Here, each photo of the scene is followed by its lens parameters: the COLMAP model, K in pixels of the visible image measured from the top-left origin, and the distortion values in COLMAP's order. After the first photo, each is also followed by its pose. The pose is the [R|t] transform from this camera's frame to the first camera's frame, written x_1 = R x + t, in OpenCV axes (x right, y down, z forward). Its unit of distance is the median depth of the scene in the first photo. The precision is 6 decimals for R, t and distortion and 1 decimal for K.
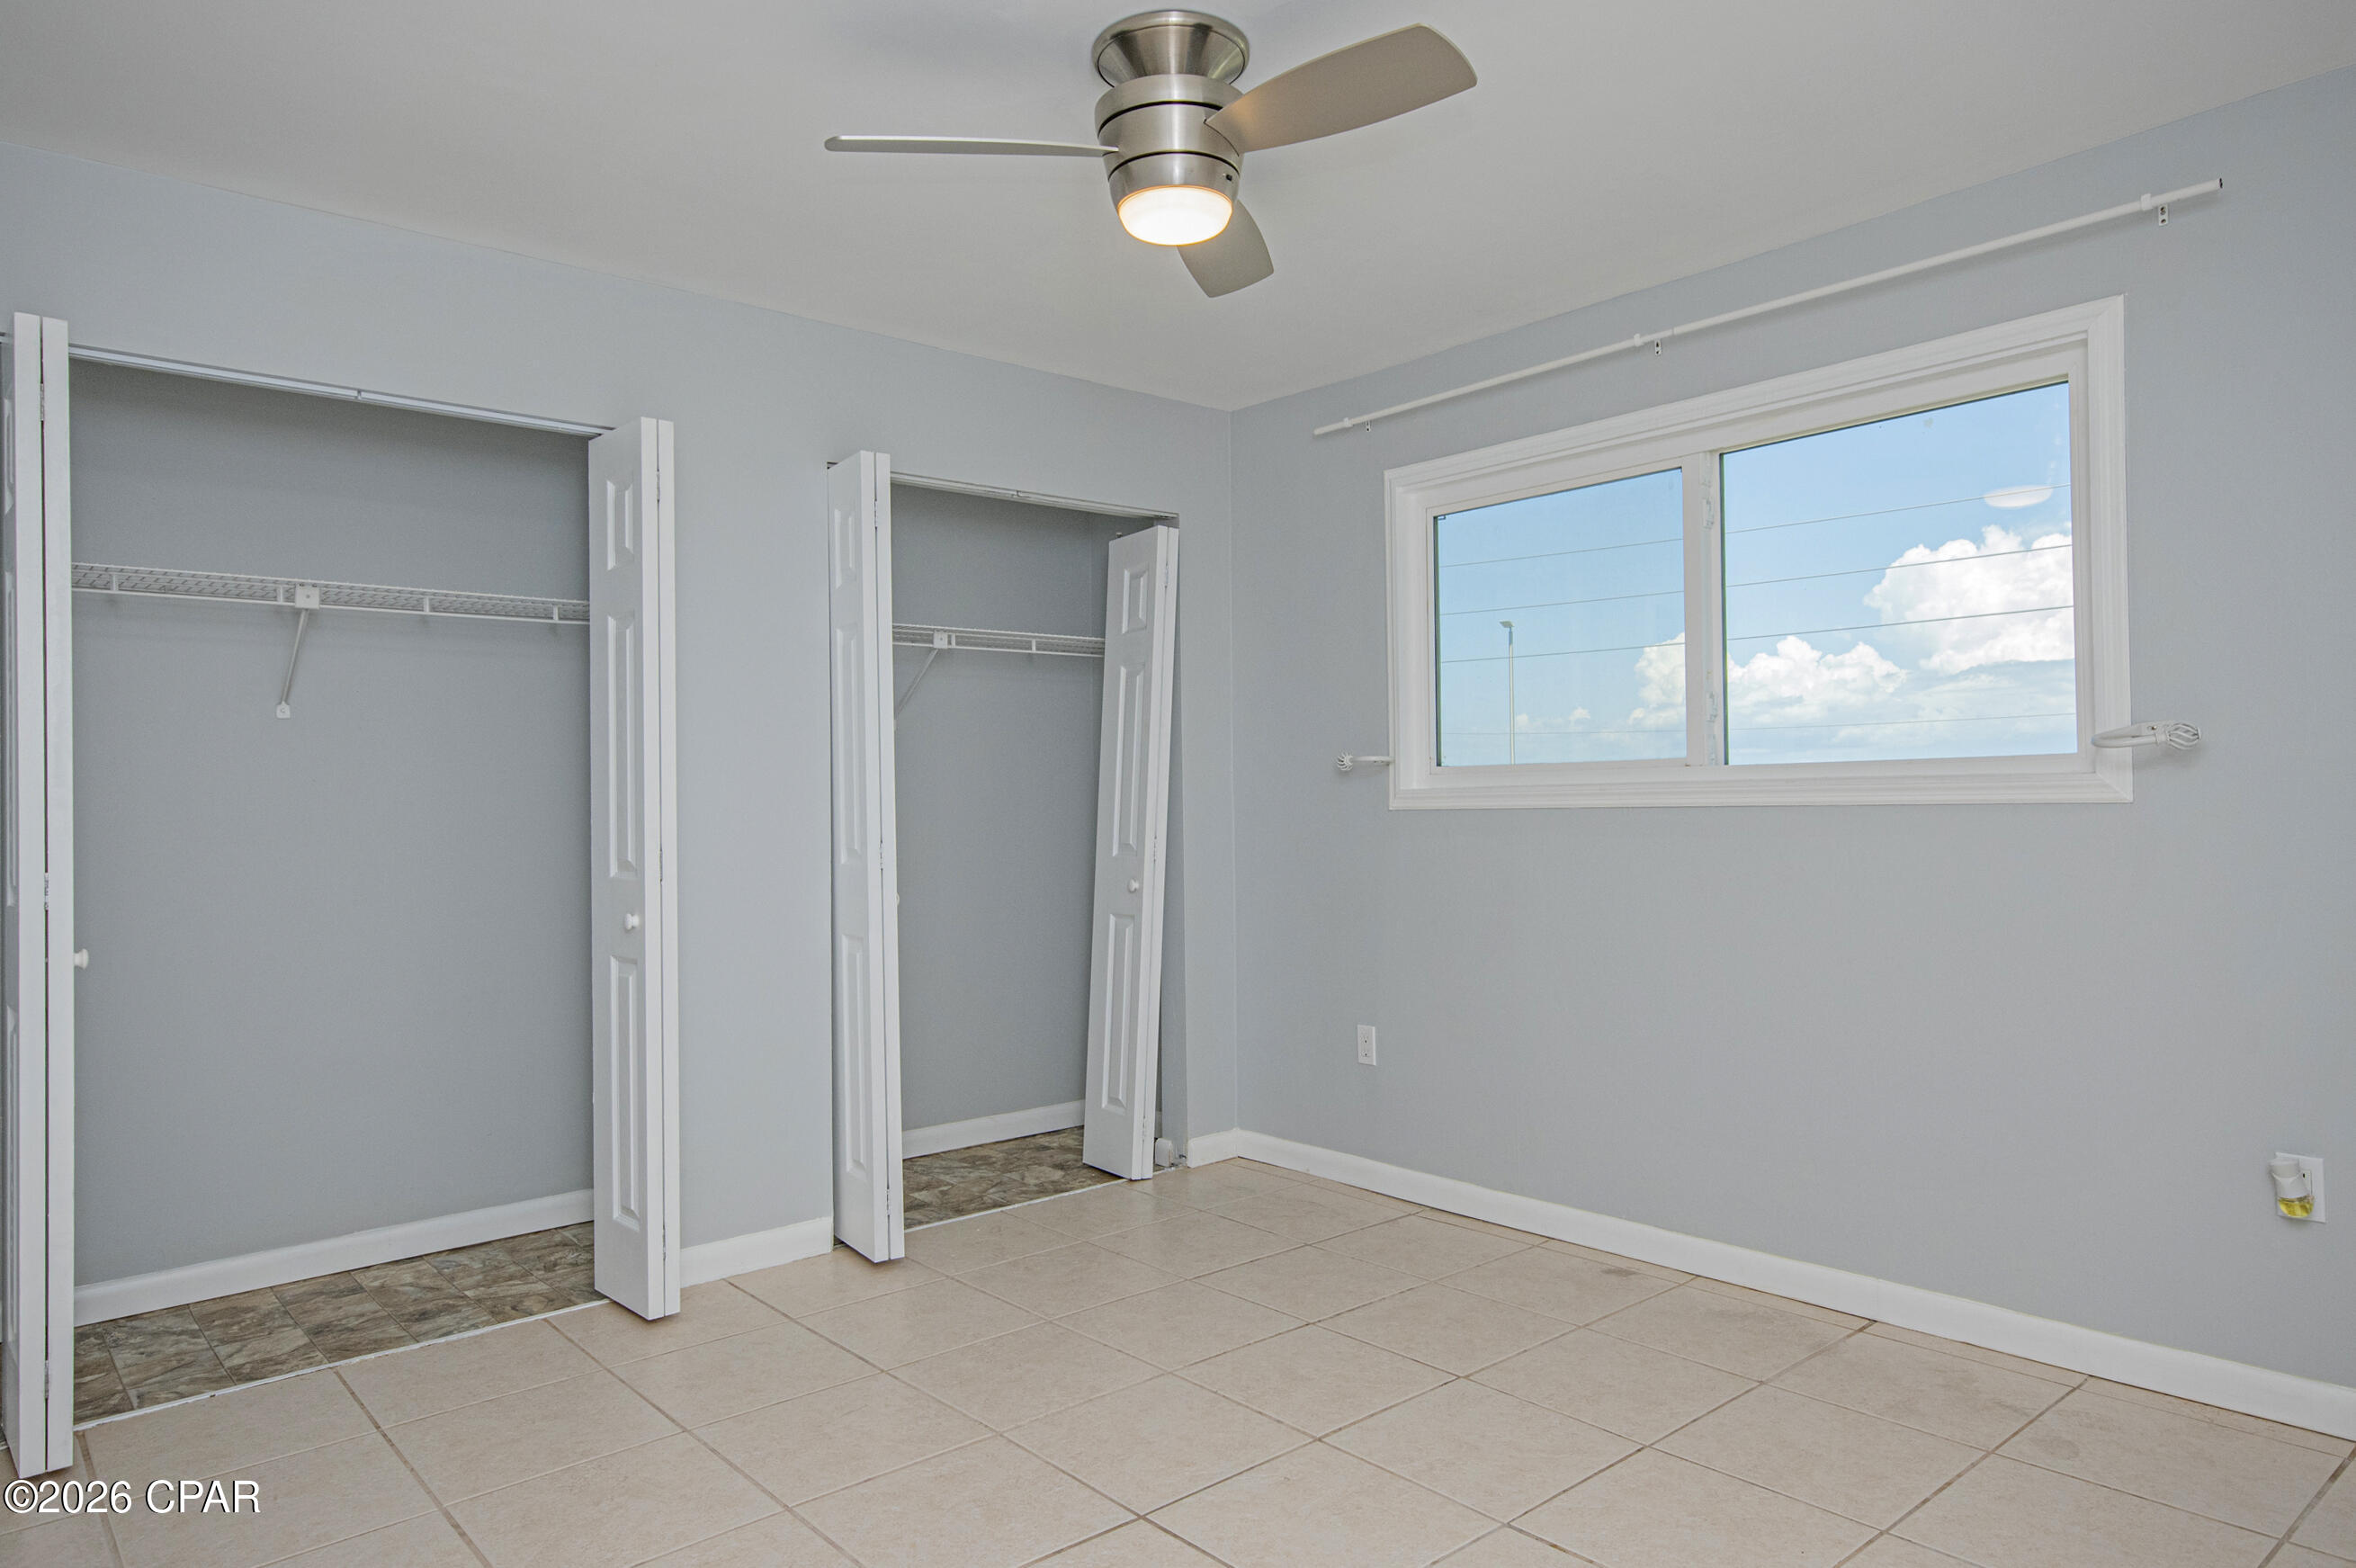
lens RADIAL K [[1522.2, 0, 1178.0], [0, 1522.2, 784.0], [0, 0, 1]] dist [0.017739, 0.037176]
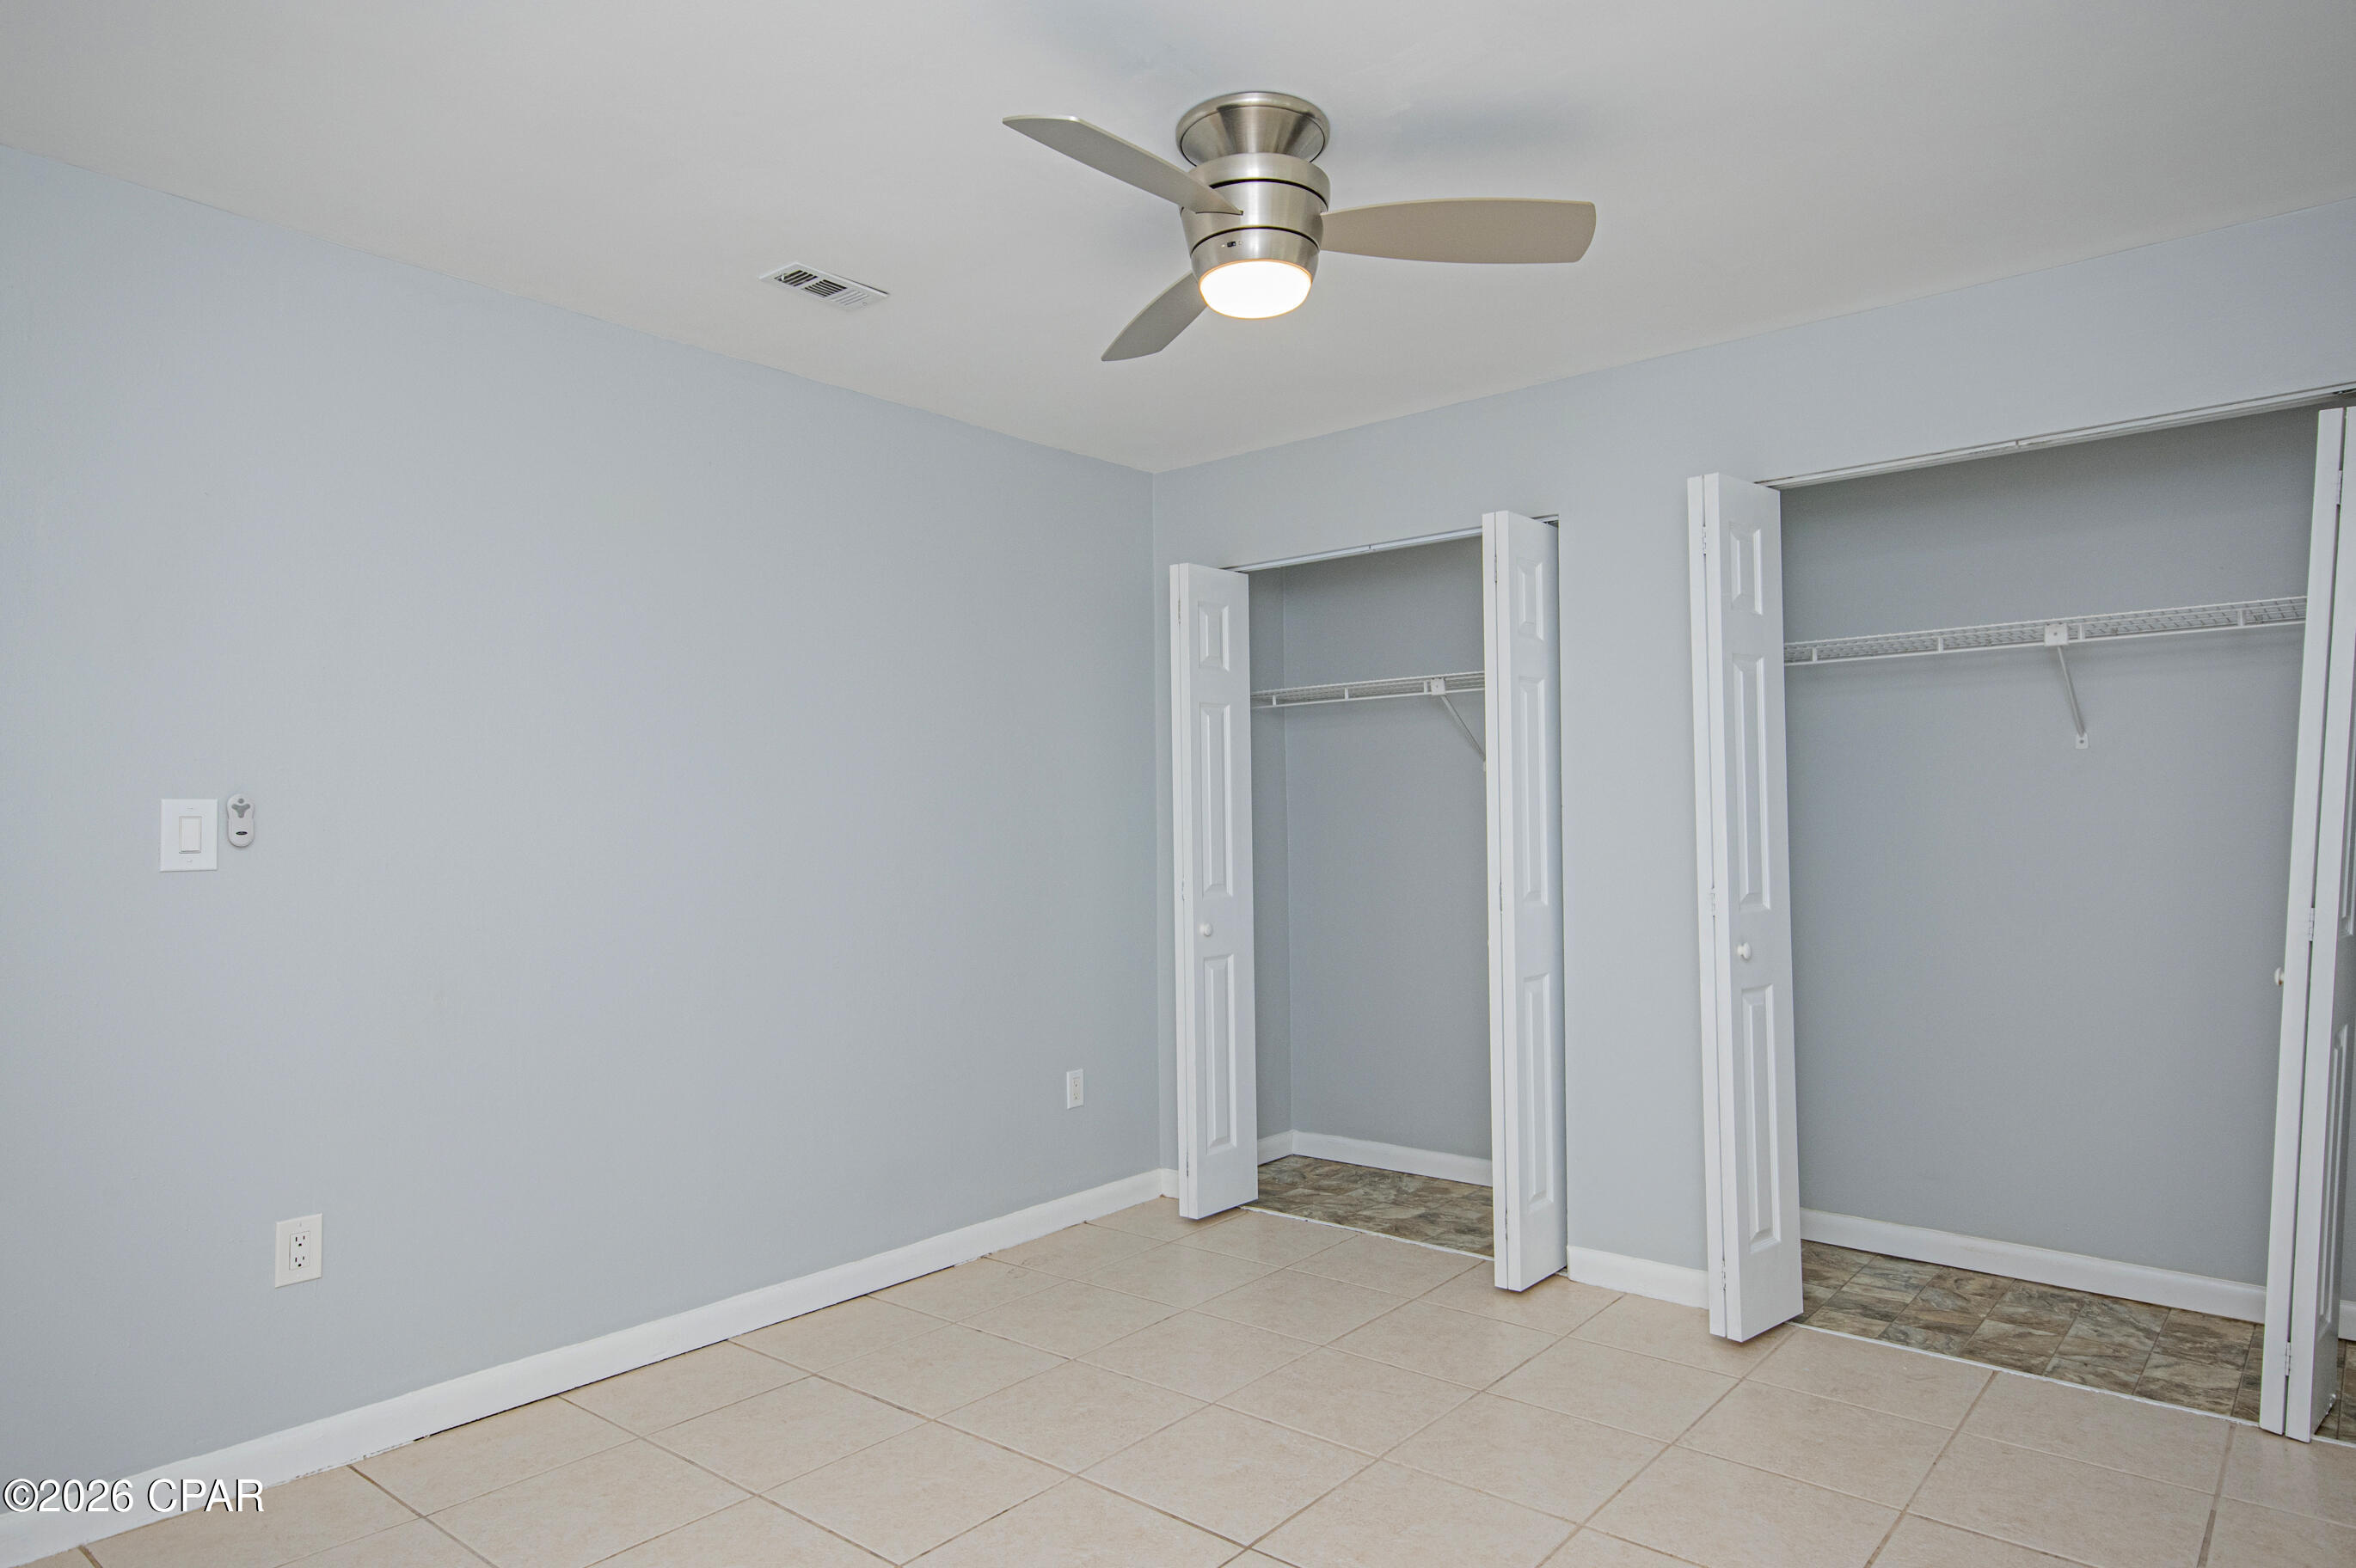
lens RADIAL K [[1371.9, 0, 1187.1], [0, 1371.9, 728.2], [0, 0, 1]] dist [0.042549, 0.002197]
pose [[0.171973, -0.065661, -0.982911, 0.612129], [0.012286, 0.997841, -0.064509, -0.005229], [0.985025, -0.000982, 0.172409, 0.539500]]
